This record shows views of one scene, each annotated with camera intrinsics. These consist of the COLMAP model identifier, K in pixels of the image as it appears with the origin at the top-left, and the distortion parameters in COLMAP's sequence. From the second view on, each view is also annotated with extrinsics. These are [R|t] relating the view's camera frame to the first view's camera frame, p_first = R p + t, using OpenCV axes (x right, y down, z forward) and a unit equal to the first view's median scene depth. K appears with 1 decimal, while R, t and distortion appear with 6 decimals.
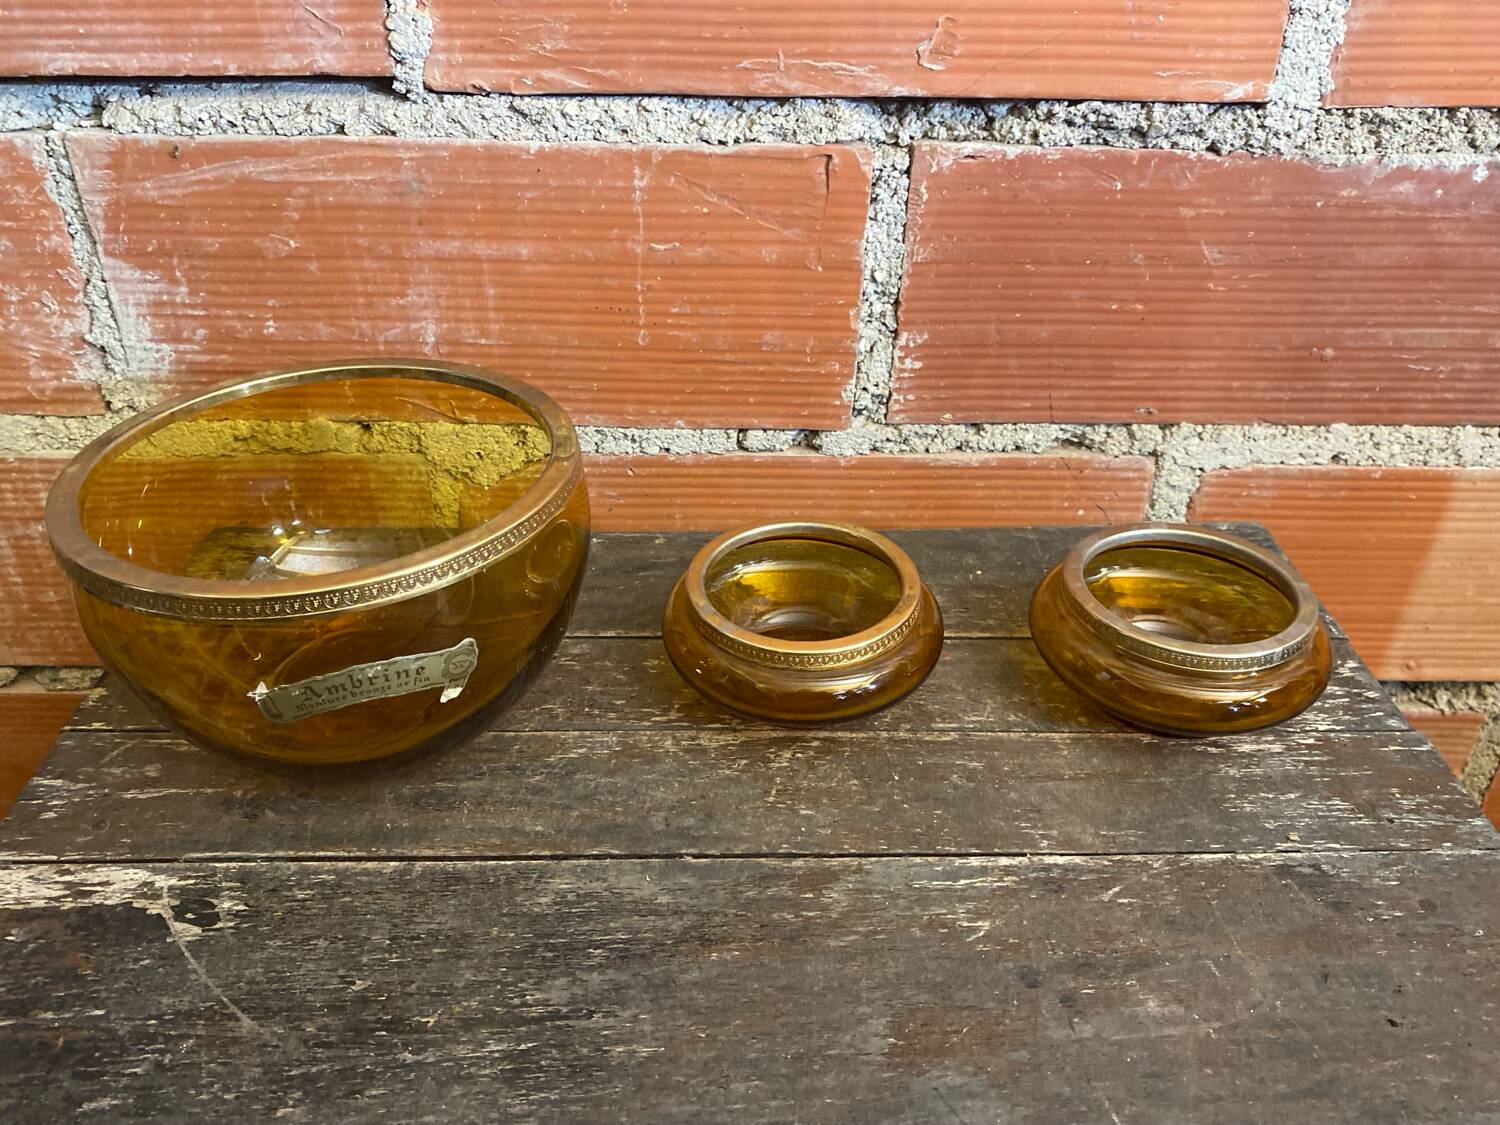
lens RADIAL K [[1159.7, 0, 752.8], [0, 1159.7, 545.0], [0, 0, 1]] dist [0.003018, -0.004598]
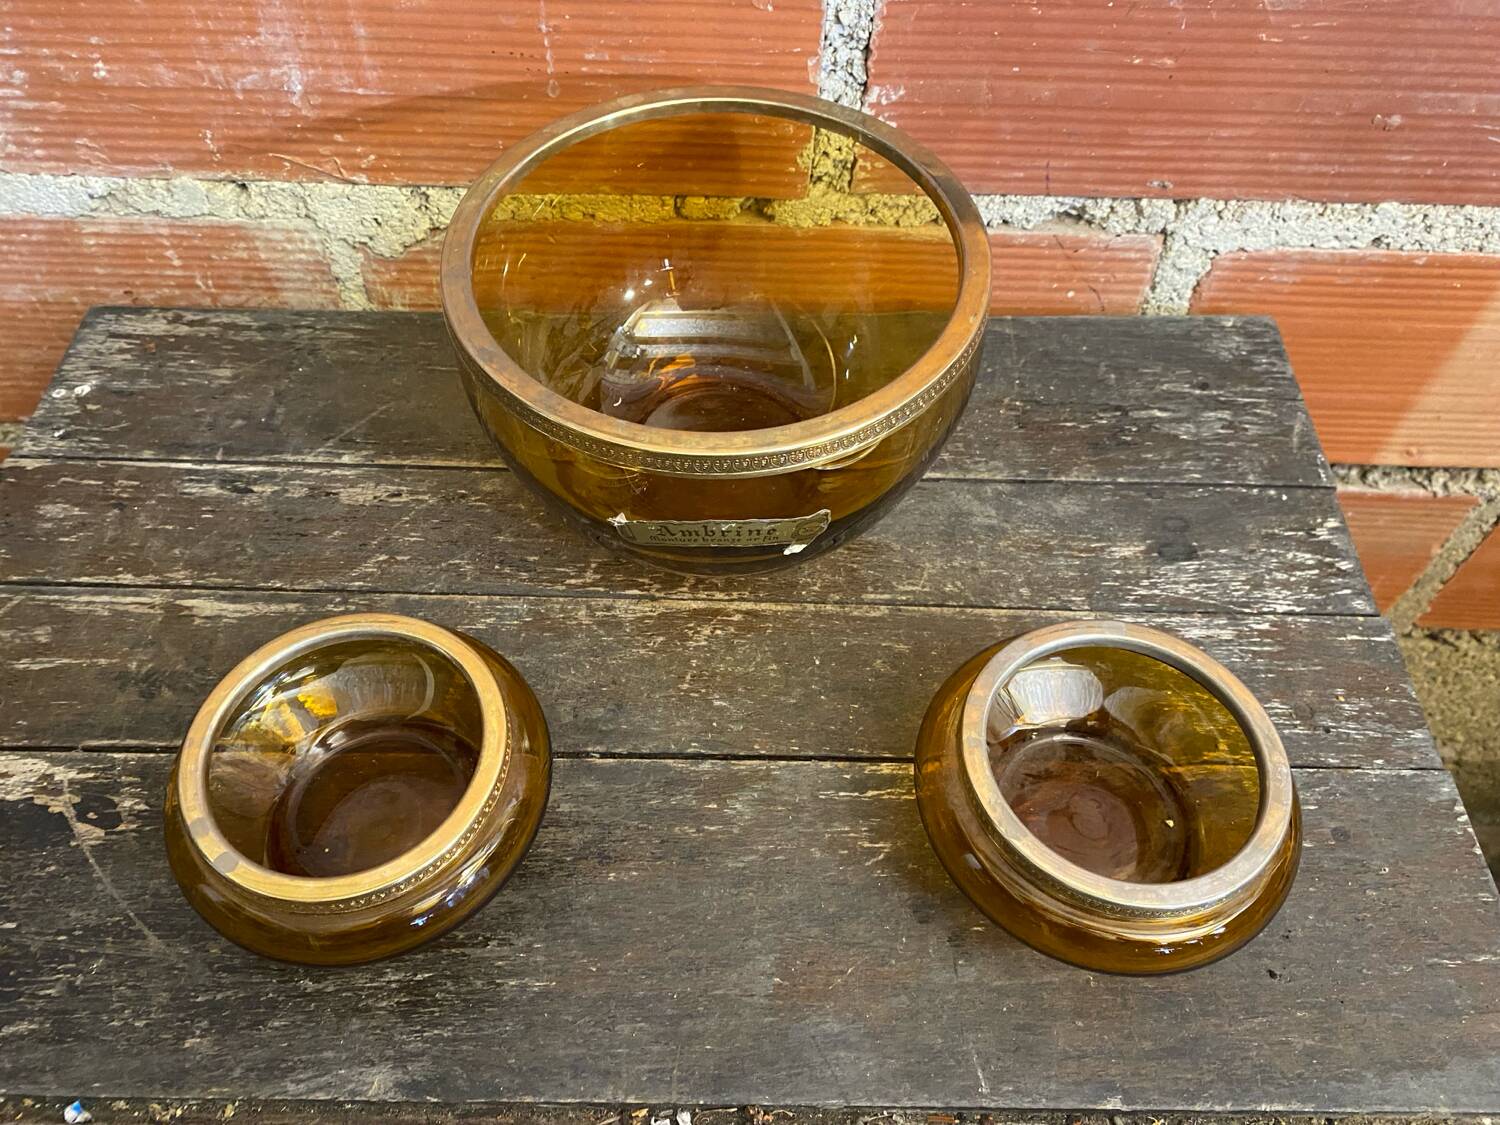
lens RADIAL K [[1159.7, 0, 742.7], [0, 1159.7, 574.1], [0, 0, 1]] dist [0.003018, -0.004598]
pose [[0.999624, 0.023539, -0.014059, 0.061107], [-0.016303, 0.922571, 0.385483, -0.192211], [0.022044, -0.385109, 0.922608, 0.121708]]
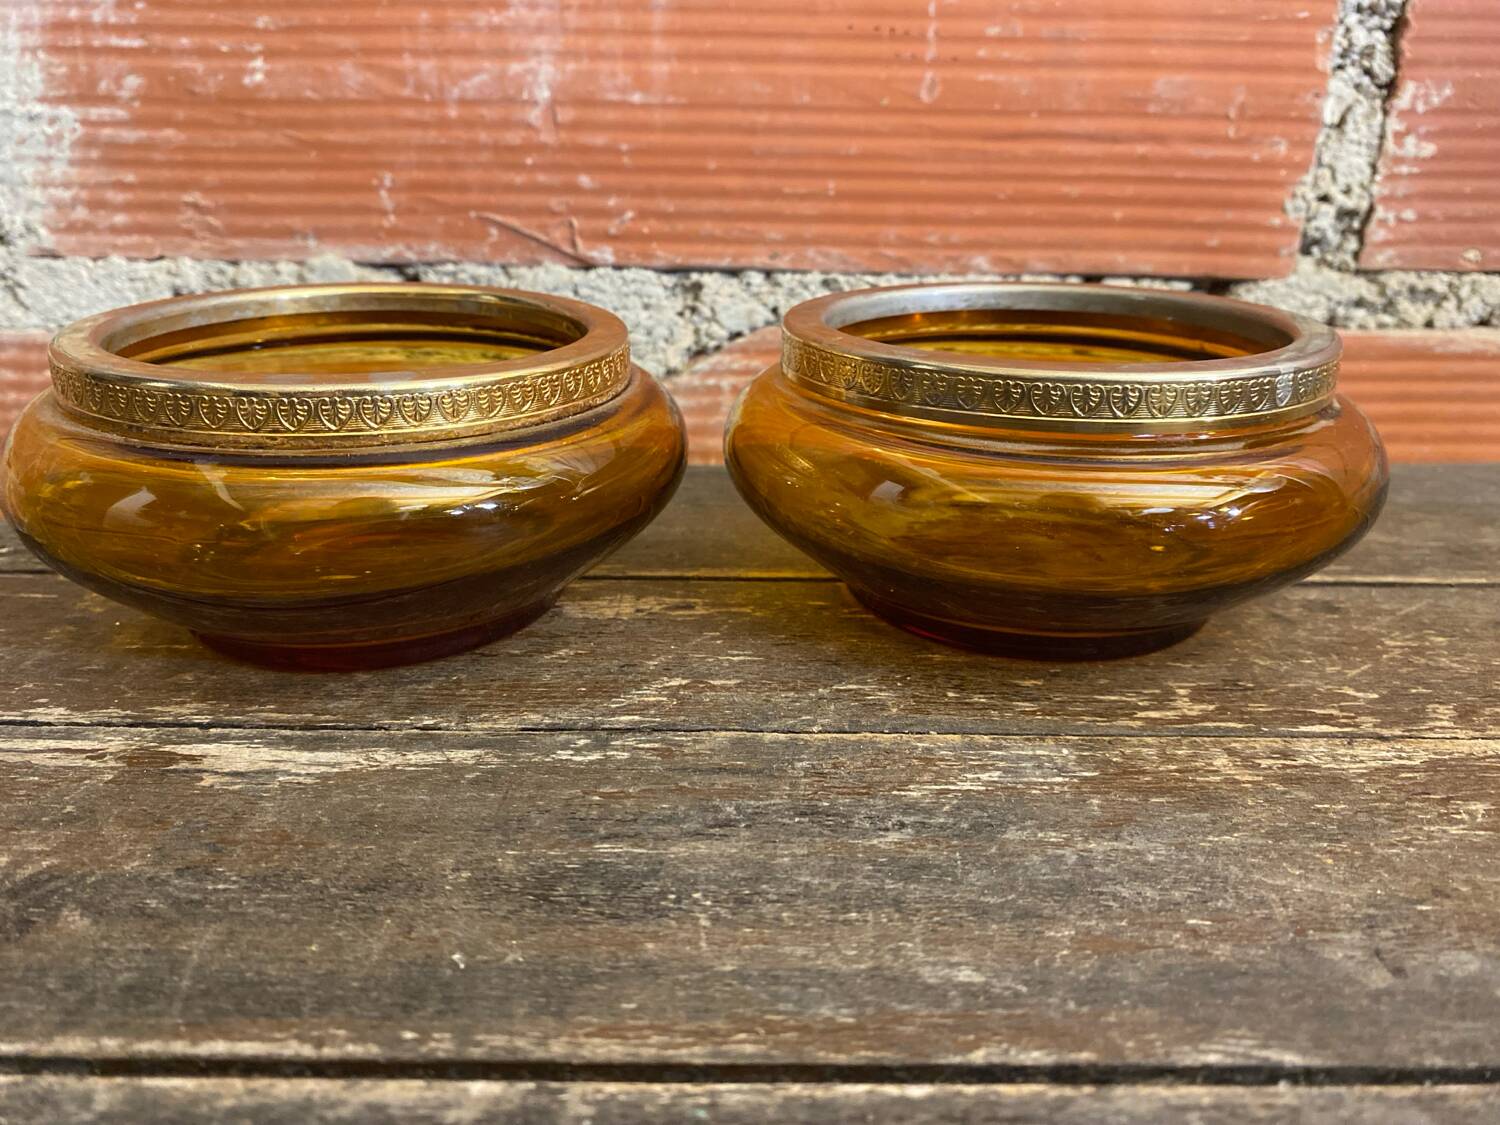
lens RADIAL K [[1166.3, 0, 733.3], [0, 1166.3, 545.4], [0, 0, 1]] dist [-0.005098, -0.003895]
pose [[0.999818, 0.005069, -0.018389, -0.186560], [-0.008936, 0.976180, -0.216776, 0.158758], [0.016852, 0.216901, 0.976048, 0.538508]]
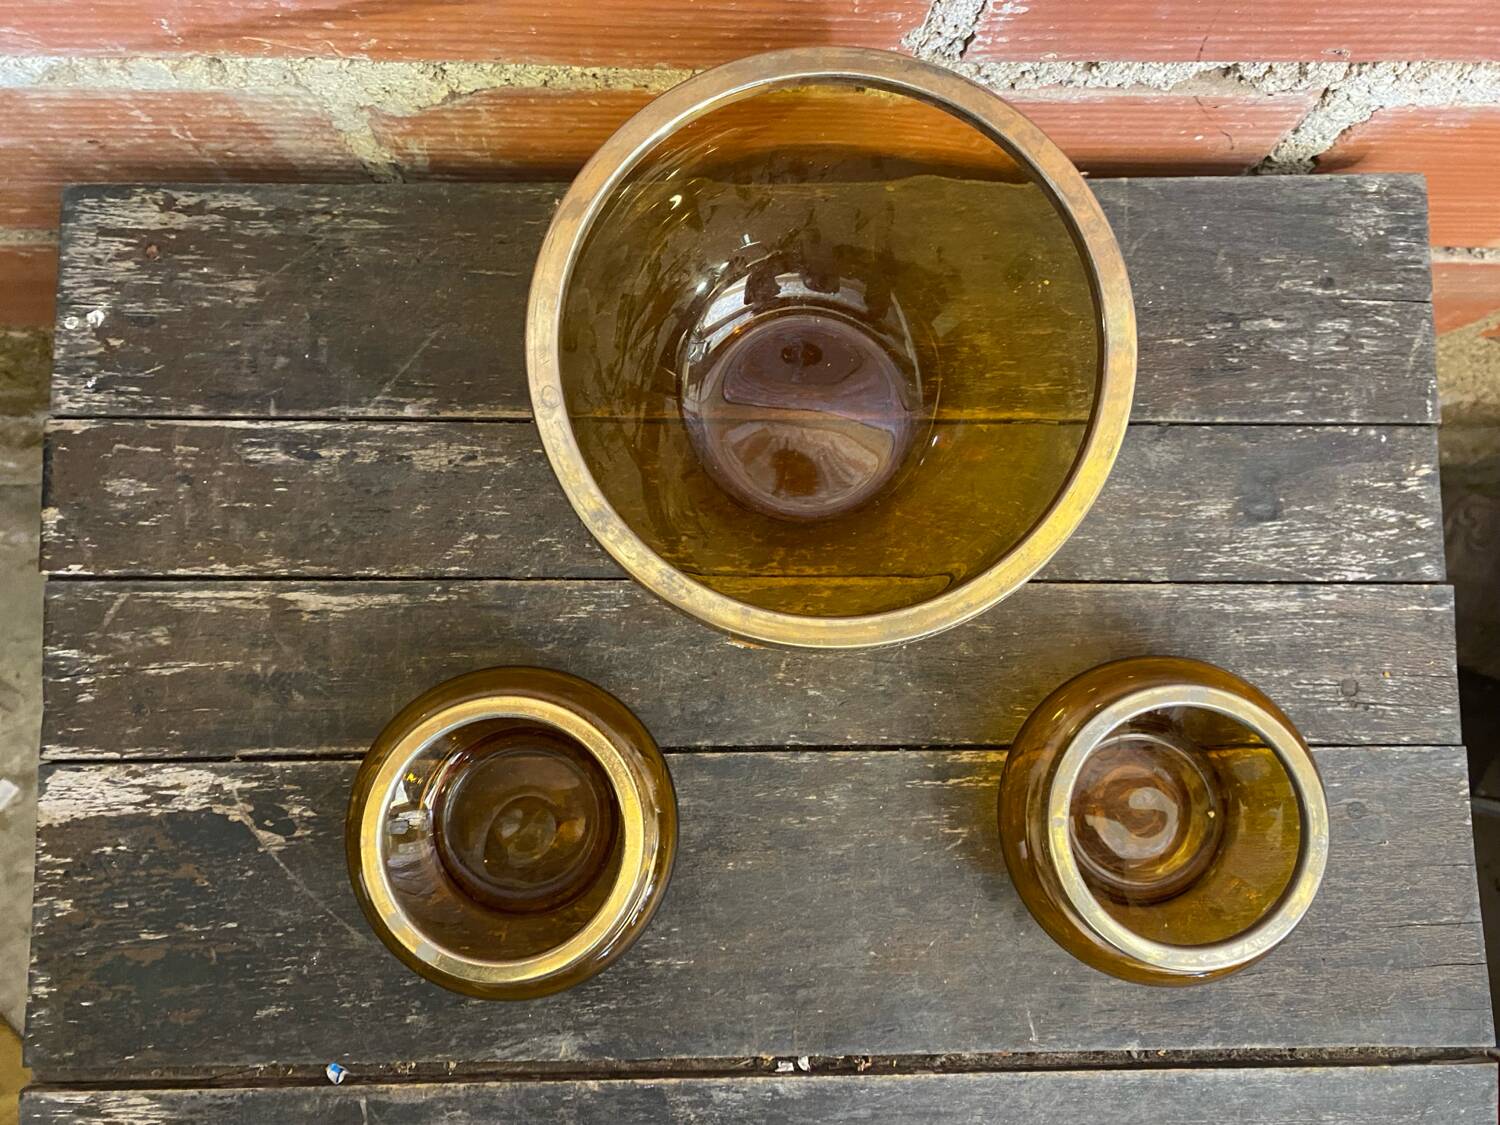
lens RADIAL K [[1159.7, 0, 745.4], [0, 1159.7, 580.7], [0, 0, 1]] dist [0.003018, -0.004598]
pose [[0.999919, 0.003777, 0.012186, -0.023160], [-0.012069, 0.589538, 0.807651, -0.535359], [-0.004134, -0.807732, 0.589535, 0.373249]]
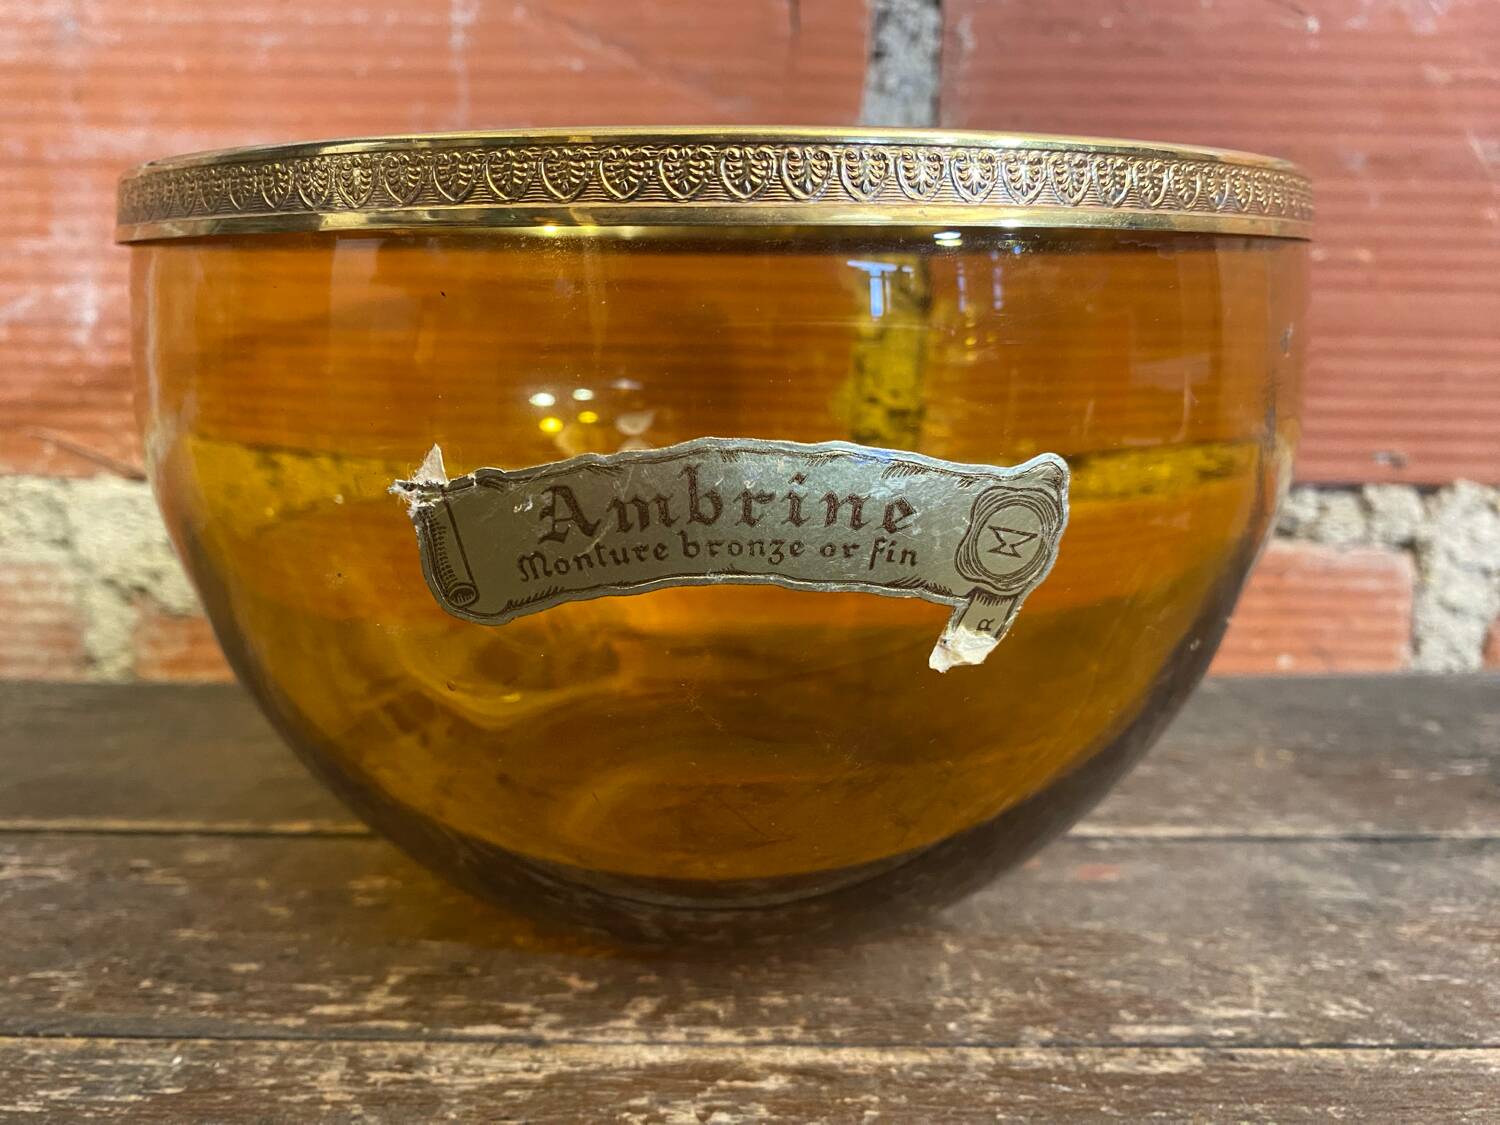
lens RADIAL K [[1166.3, 0, 720.9], [0, 1166.3, 552.3], [0, 0, 1]] dist [-0.005098, -0.003895]
pose [[0.999810, -0.000200, -0.019481, 0.039354], [-0.006251, 0.943777, -0.330525, 0.119239], [0.018452, 0.330584, 0.943596, 0.544663]]
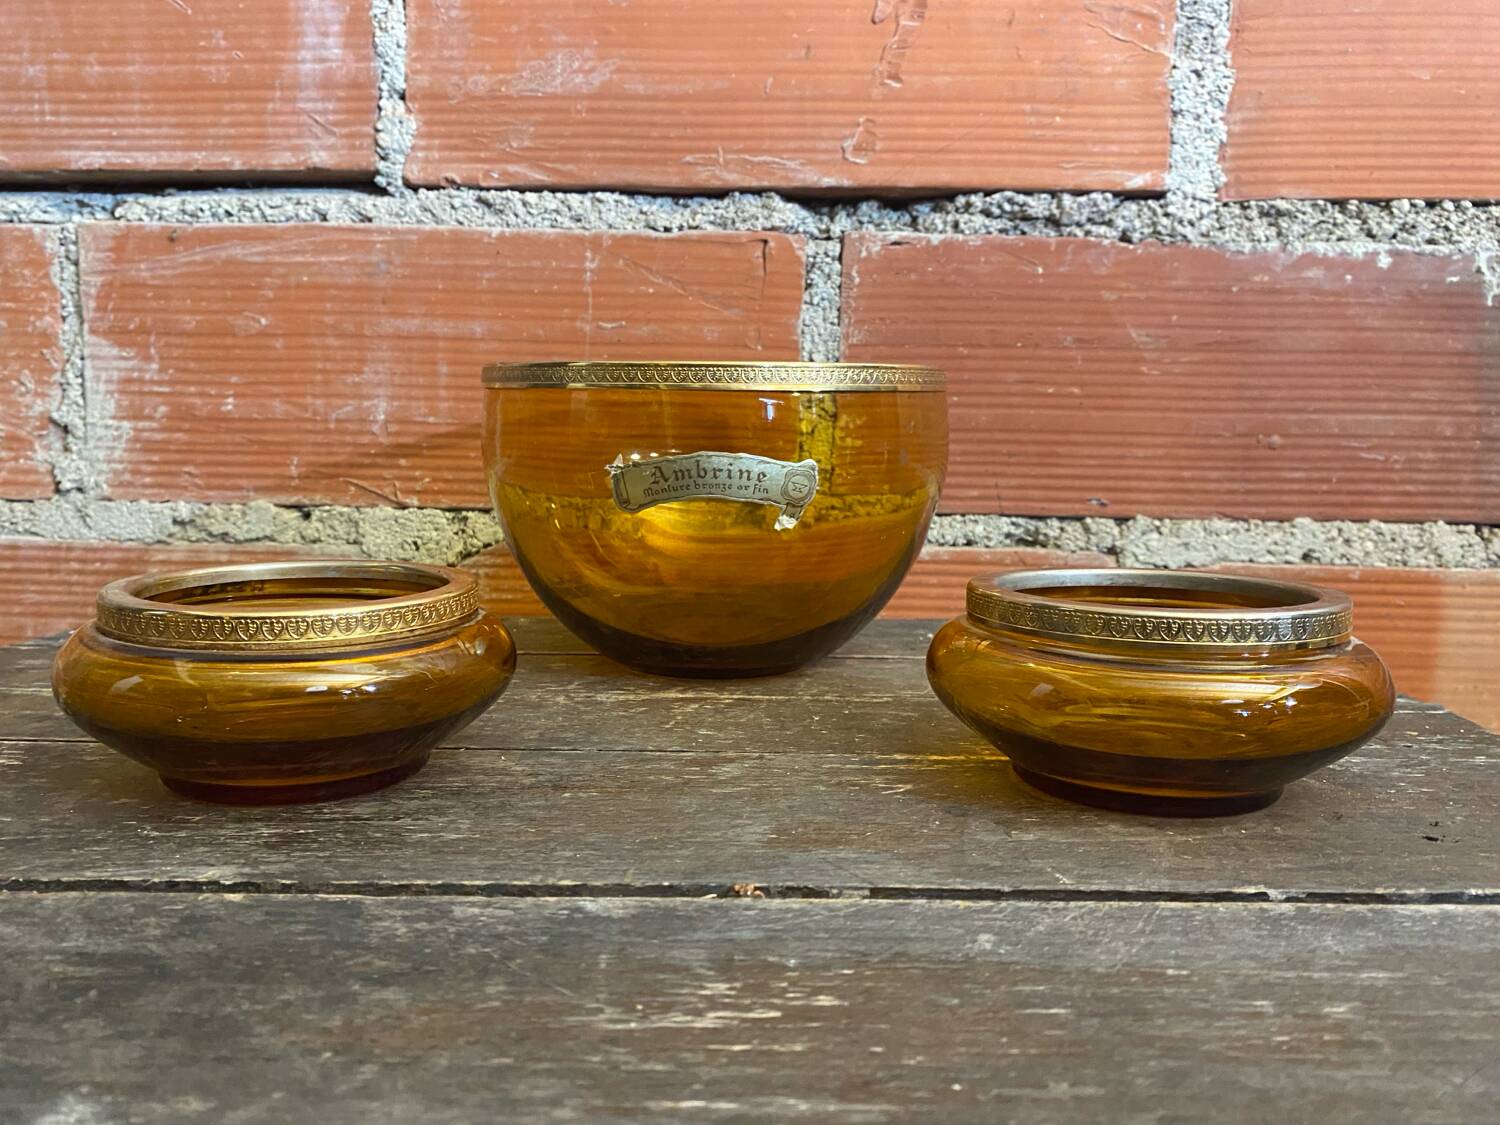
lens RADIAL K [[1159.7, 0, 736.7], [0, 1159.7, 541.3], [0, 0, 1]] dist [0.003018, -0.004598]
pose [[0.999330, 0.008344, -0.035641, 0.077972], [-0.022738, 0.904541, -0.425780, 0.370973], [0.028686, 0.426305, 0.904125, 0.136992]]
